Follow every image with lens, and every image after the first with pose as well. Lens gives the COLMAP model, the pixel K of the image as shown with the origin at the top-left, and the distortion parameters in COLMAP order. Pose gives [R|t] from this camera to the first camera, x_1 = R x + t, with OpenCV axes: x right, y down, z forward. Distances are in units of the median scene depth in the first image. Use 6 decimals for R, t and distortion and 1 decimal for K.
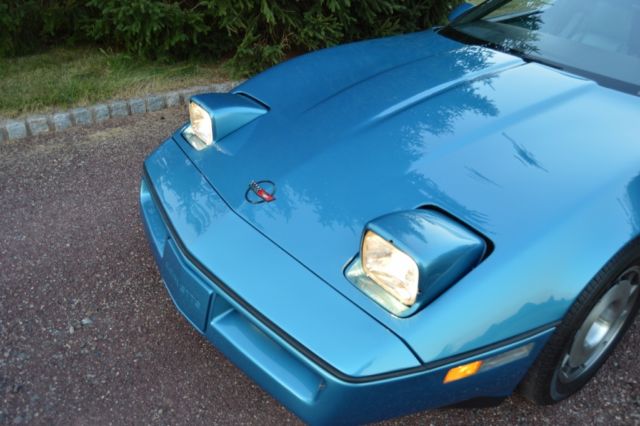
lens RADIAL K [[509.1, 0, 320.0], [0, 509.1, 213.0], [0, 0, 1]] dist [-0.098504, 0.050557]
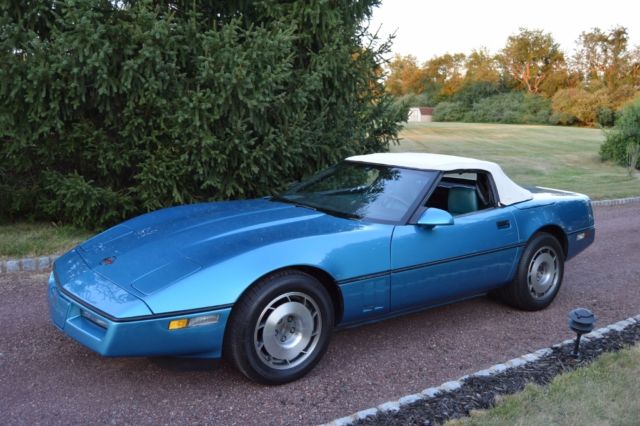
lens RADIAL K [[545.5, 0, 325.0], [0, 545.5, 212.8], [0, 0, 1]] dist [-0.070829, -0.002859]
pose [[0.999172, -0.000382, 0.040678, 0.241301], [0.016291, 0.920025, -0.391521, 0.234464], [-0.037275, 0.391859, 0.919270, -0.371411]]
